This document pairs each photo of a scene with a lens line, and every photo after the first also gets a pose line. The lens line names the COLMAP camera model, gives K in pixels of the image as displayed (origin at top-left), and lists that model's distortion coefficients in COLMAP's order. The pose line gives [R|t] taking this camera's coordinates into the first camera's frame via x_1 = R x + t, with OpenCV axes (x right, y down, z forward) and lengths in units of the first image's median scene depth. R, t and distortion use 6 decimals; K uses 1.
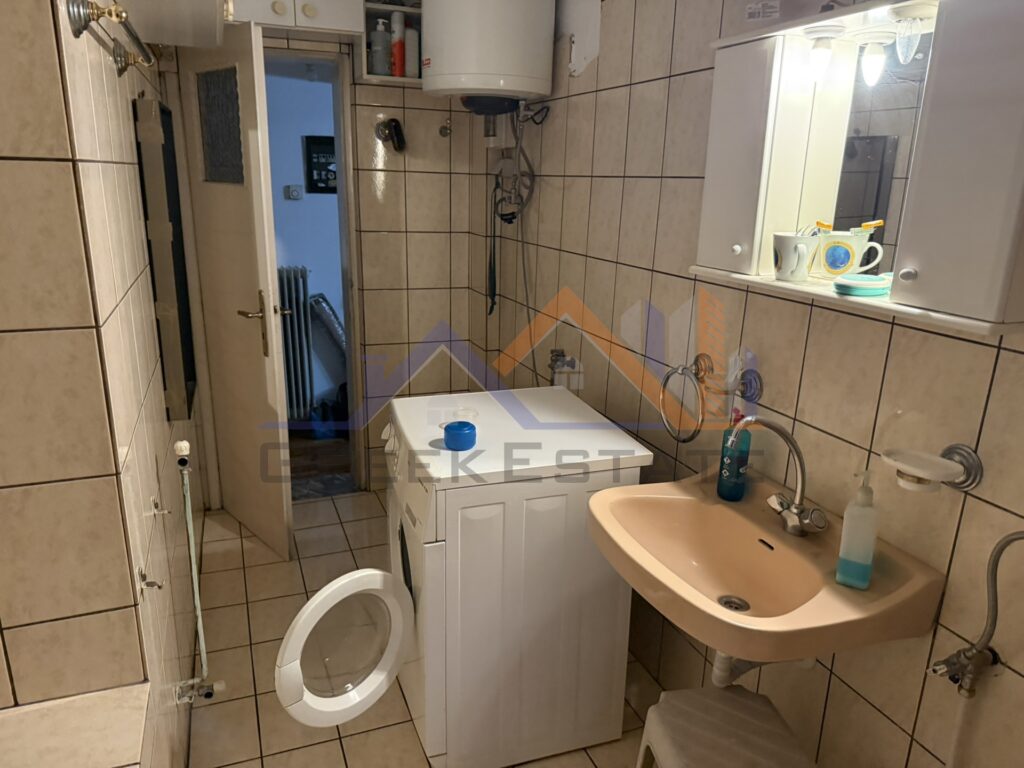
lens RADIAL K [[722.3, 0, 514.4], [0, 722.3, 388.8], [0, 0, 1]] dist [0.083919, -0.129216]
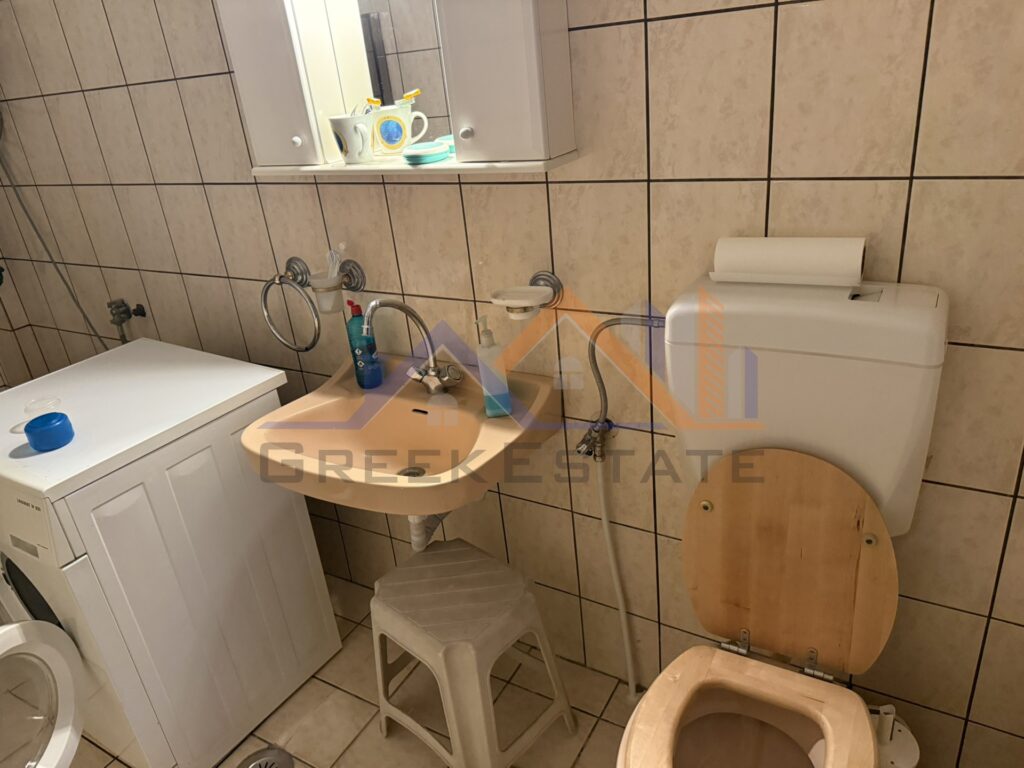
lens RADIAL K [[722.3, 0, 514.4], [0, 722.3, 388.8], [0, 0, 1]] dist [0.083919, -0.129216]
pose [[0.775217, -0.351557, 0.524830, -0.096540], [0.285743, 0.936124, 0.204996, 0.000617], [-0.563374, -0.008950, 0.826154, 0.033123]]
